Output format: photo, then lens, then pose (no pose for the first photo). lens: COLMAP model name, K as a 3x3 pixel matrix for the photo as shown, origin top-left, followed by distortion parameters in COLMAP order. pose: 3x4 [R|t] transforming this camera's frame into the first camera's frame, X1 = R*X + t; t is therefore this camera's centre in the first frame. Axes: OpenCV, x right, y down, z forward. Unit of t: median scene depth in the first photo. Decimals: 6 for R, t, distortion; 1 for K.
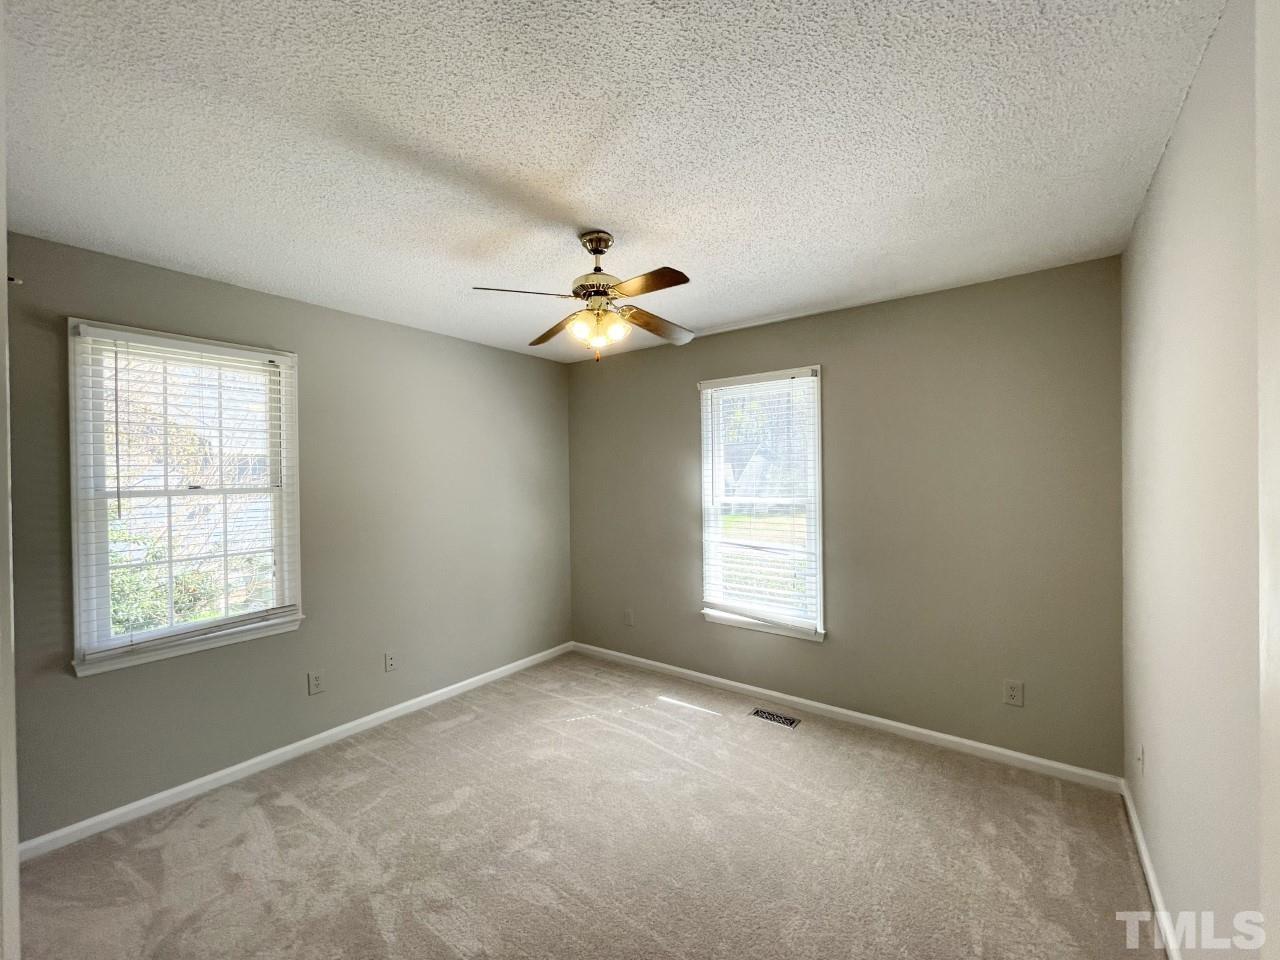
lens RADIAL K [[514.8, 0, 636.8], [0, 514.8, 483.1], [0, 0, 1]] dist [-0.003782, -0.000448]
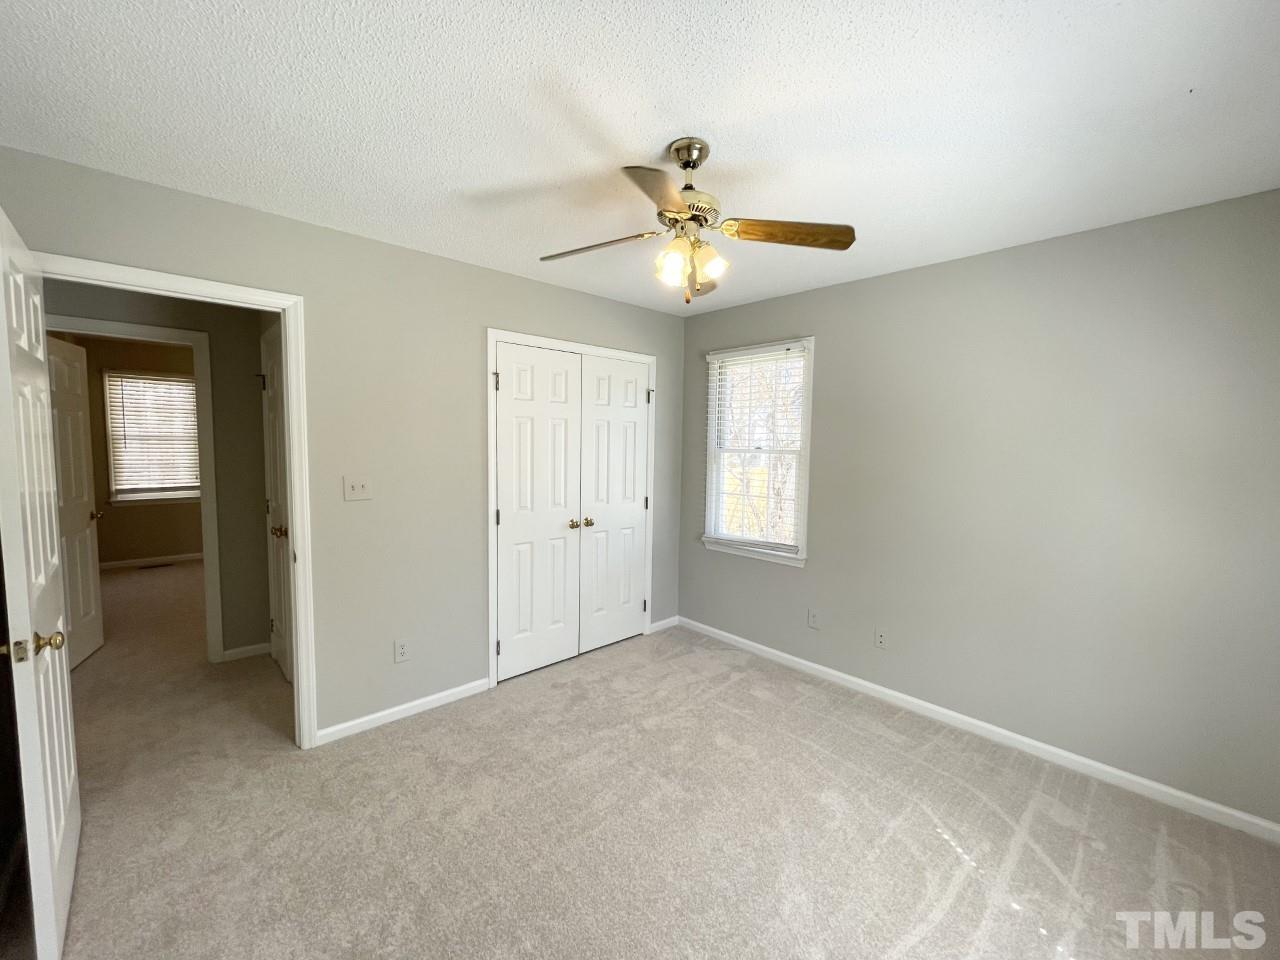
lens RADIAL K [[525.6, 0, 640.0], [0, 525.6, 480.0], [0, 0, 1]] dist [-0.000655, -0.000121]
pose [[-0.174640, 0.087878, -0.980703, 0.677801], [-0.021610, 0.995427, 0.093045, -0.032397], [0.984395, 0.037442, -0.171943, 0.928312]]
